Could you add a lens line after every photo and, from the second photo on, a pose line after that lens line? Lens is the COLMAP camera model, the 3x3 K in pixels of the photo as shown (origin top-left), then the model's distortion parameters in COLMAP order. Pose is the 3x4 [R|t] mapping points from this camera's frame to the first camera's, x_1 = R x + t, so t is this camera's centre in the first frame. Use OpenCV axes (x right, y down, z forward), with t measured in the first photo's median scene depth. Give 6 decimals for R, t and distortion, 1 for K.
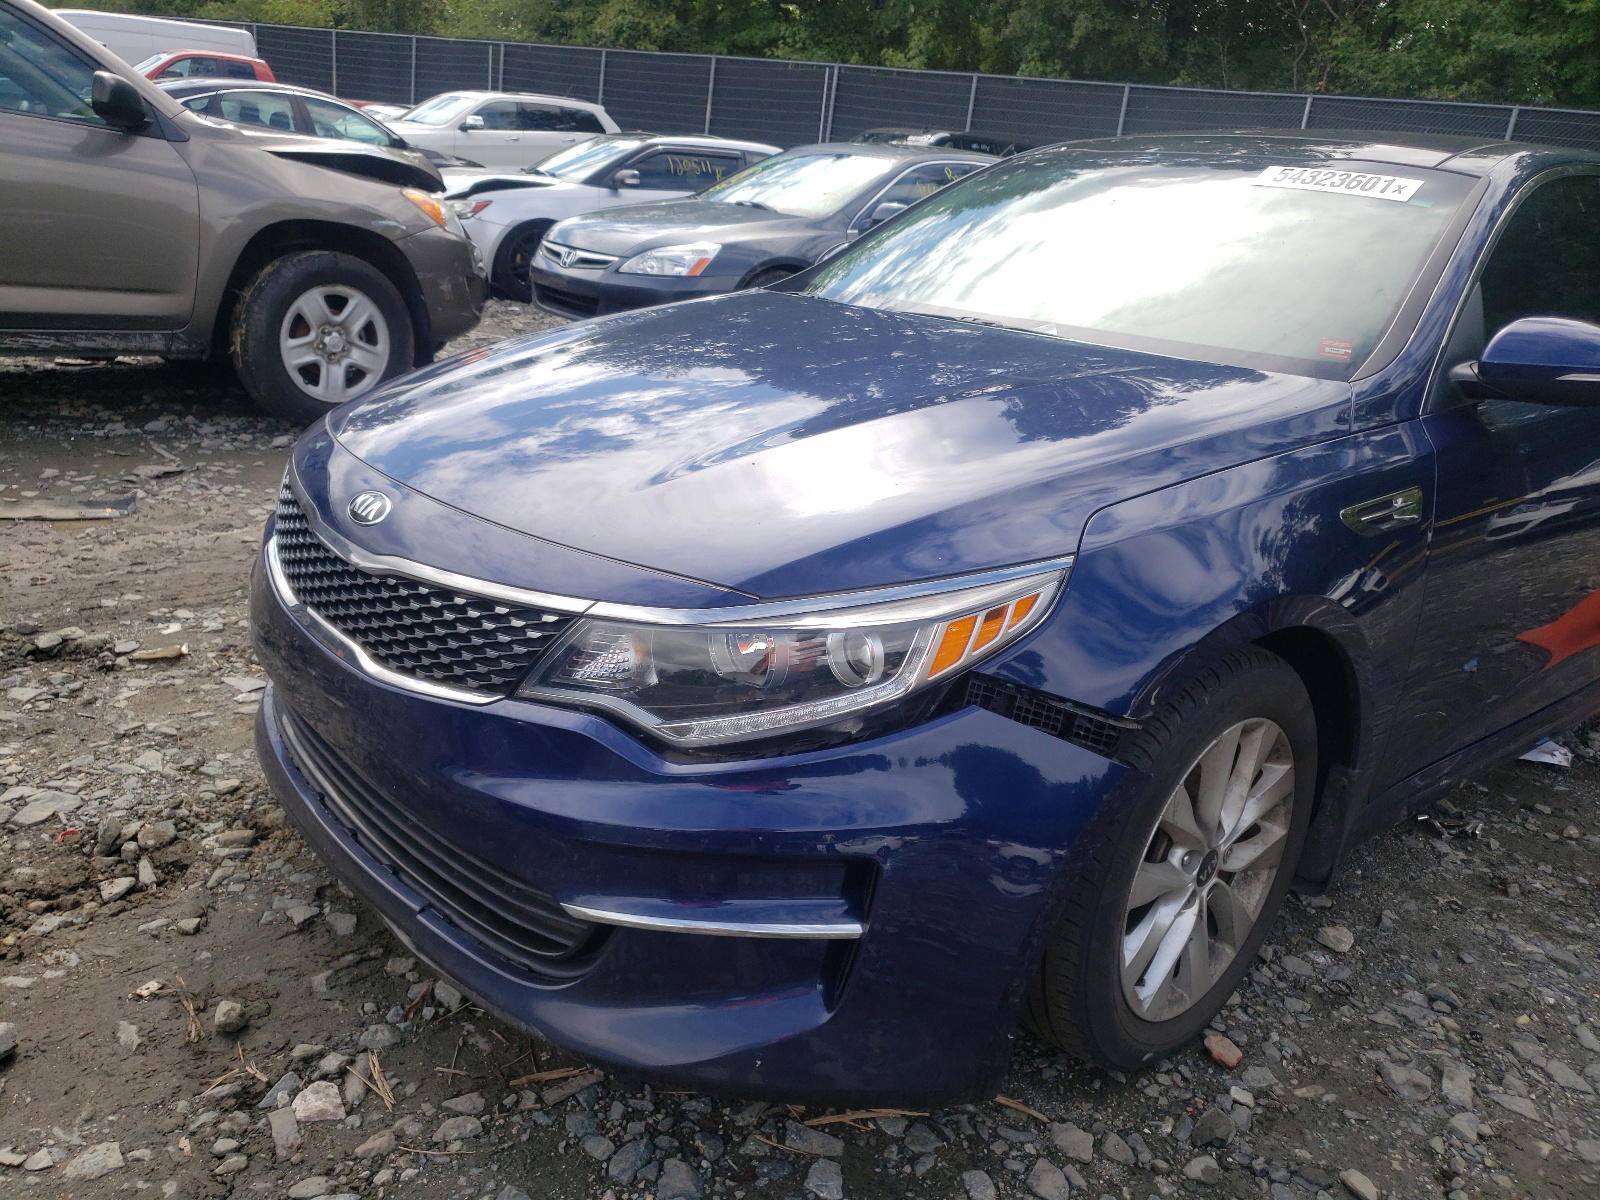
lens RADIAL K [[1223.2, 0, 798.4], [0, 1223.2, 592.8], [0, 0, 1]] dist [-0.029326, 0.040751]
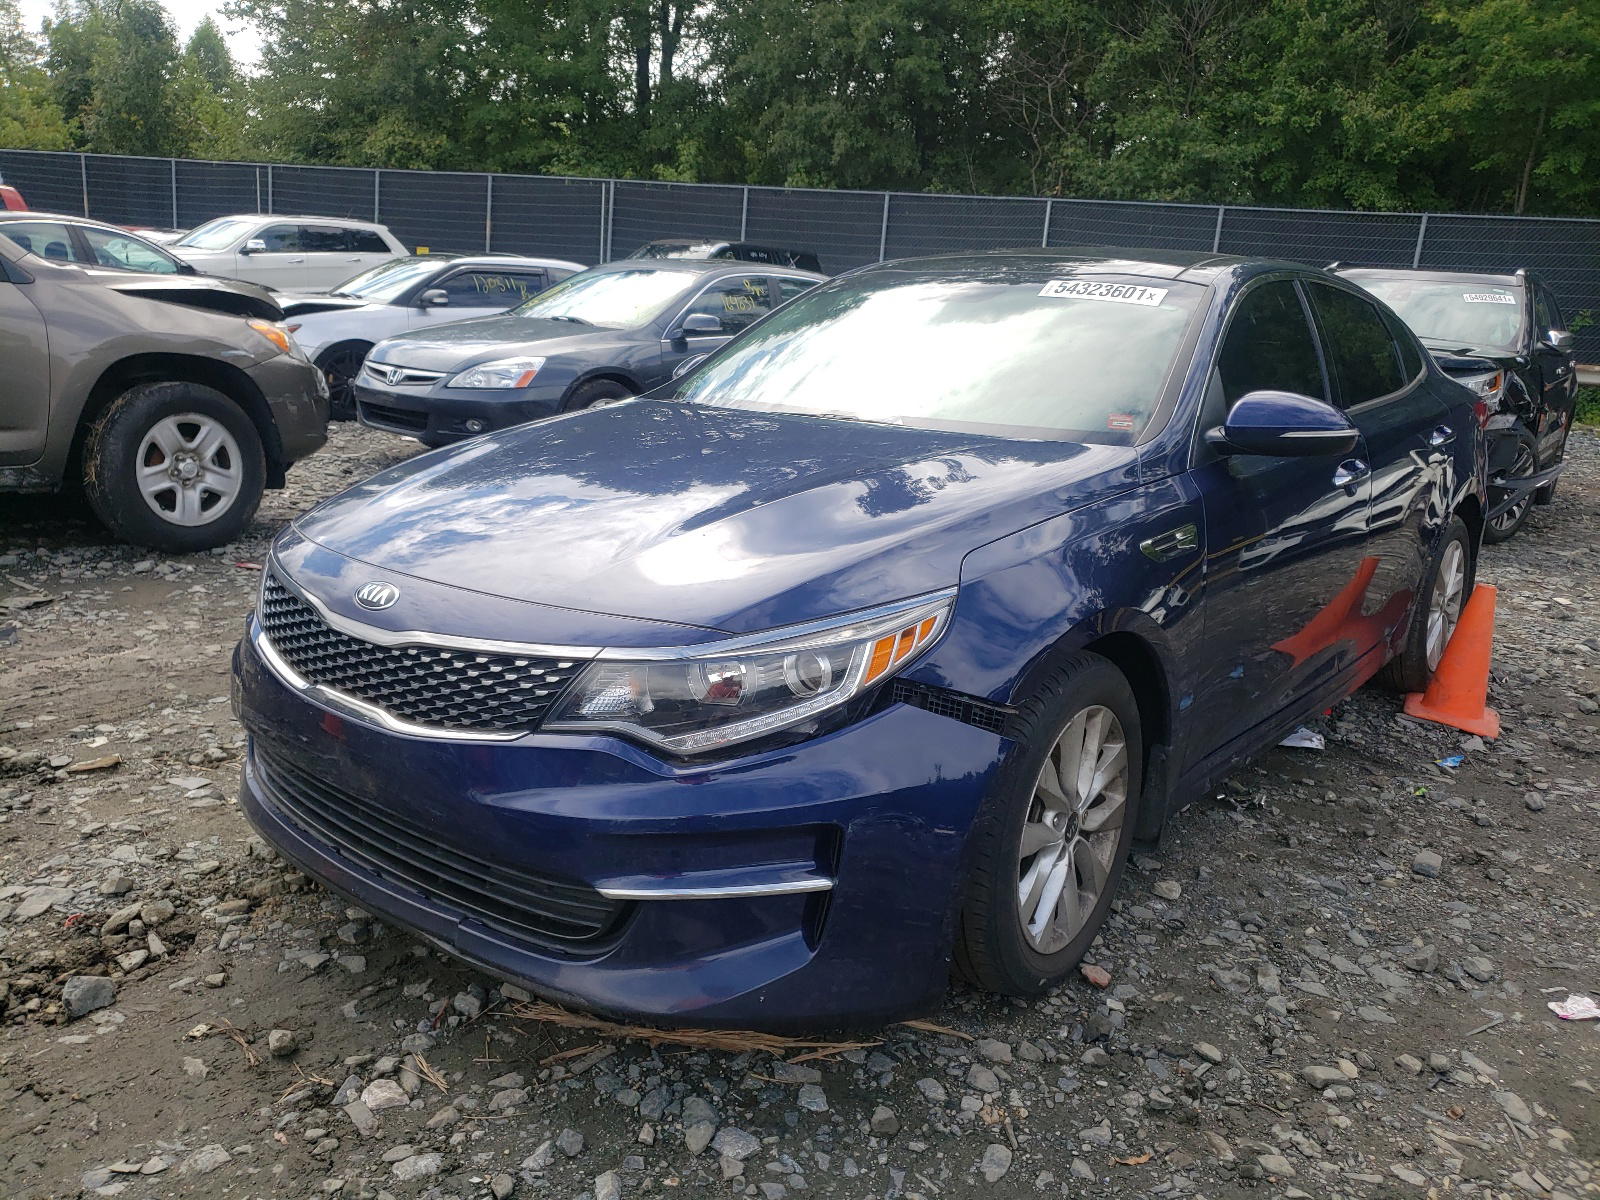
lens RADIAL K [[1211.6, 0, 800.0], [0, 1211.6, 600.0], [0, 0, 1]] dist [-0.027322, 0.004948]
pose [[0.983723, -0.074614, 0.163468, -0.115333], [0.086084, 0.994215, -0.064239, 0.038944], [-0.157729, 0.077265, 0.984455, -0.190779]]
